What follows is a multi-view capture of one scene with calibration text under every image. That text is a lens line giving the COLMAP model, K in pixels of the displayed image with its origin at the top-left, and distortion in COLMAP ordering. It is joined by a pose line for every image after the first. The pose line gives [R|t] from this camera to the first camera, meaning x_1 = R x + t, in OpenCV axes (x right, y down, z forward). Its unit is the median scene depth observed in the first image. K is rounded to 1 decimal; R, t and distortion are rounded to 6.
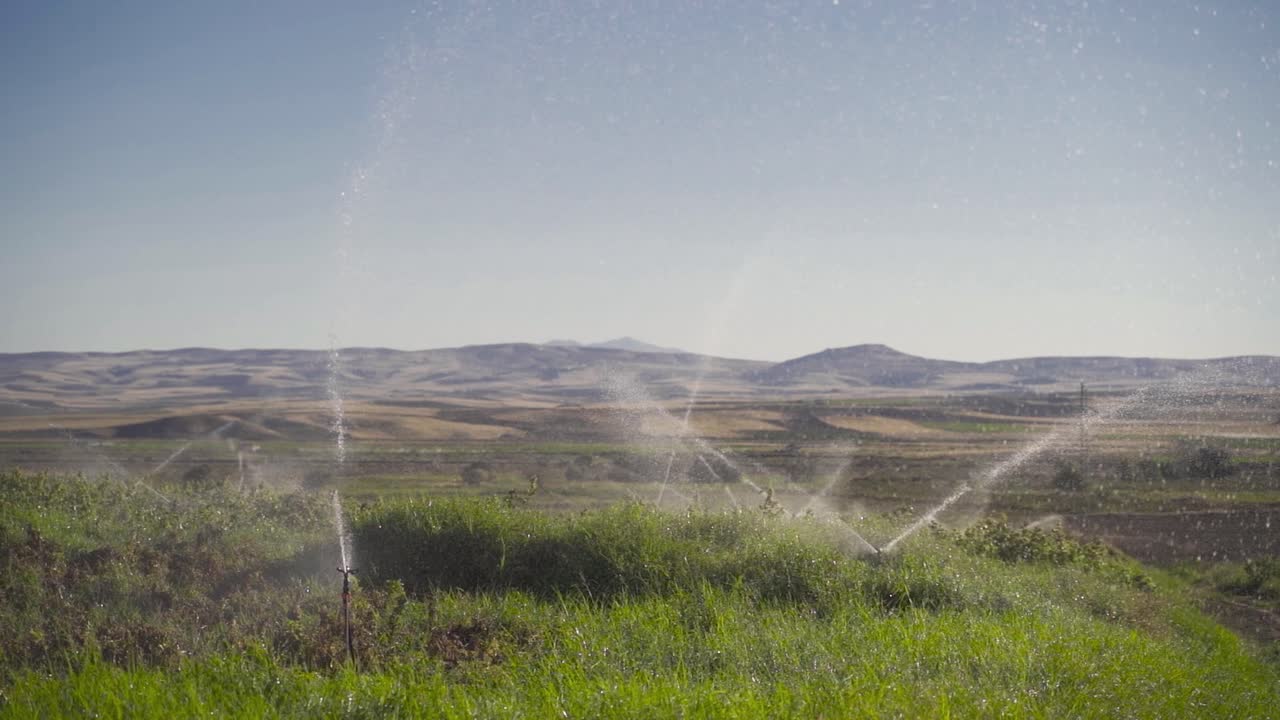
lens RADIAL K [[1770.3, 0, 640.0], [0, 1770.3, 360.0], [0, 0, 1]] dist [0.003456, 0.055374]
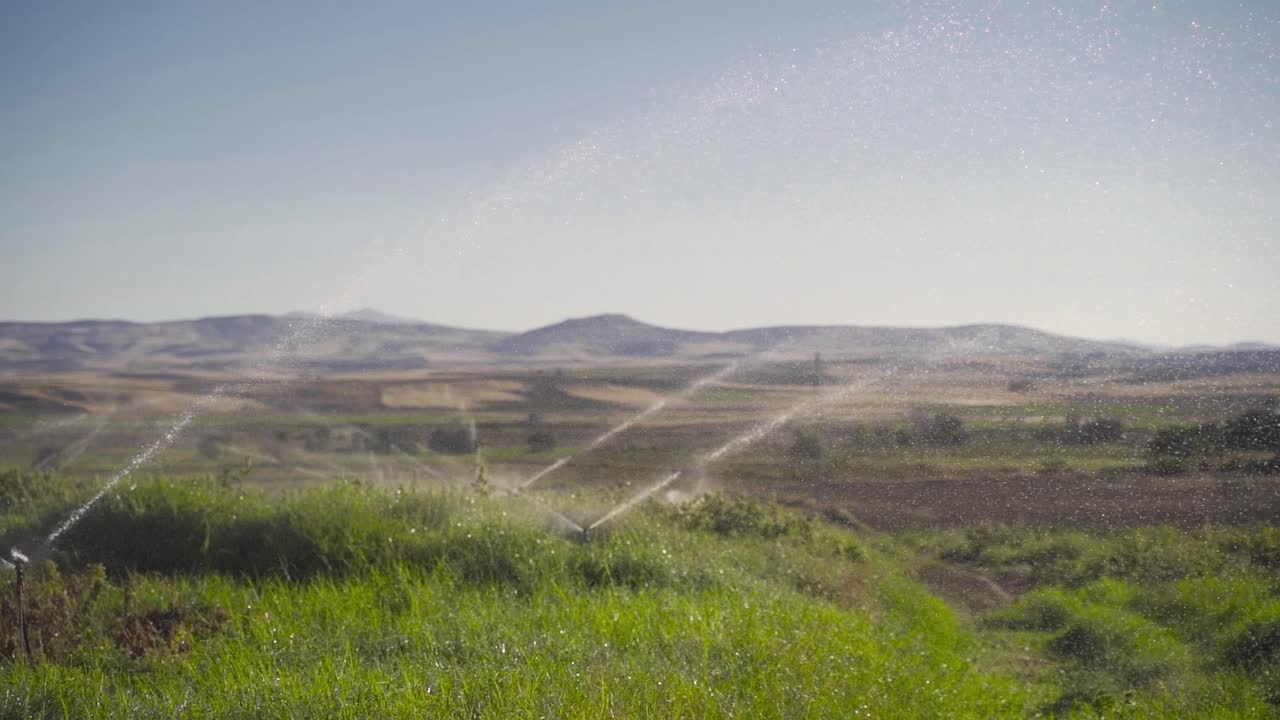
lens RADIAL K [[1770.3, 0, 640.0], [0, 1770.3, 360.0], [0, 0, 1]] dist [0.003456, 0.055374]
pose [[0.998377, -0.007737, 0.056431, 0.104585], [0.005649, 0.999297, 0.037064, -0.022878], [-0.056678, -0.036685, 0.997718, 0.004661]]
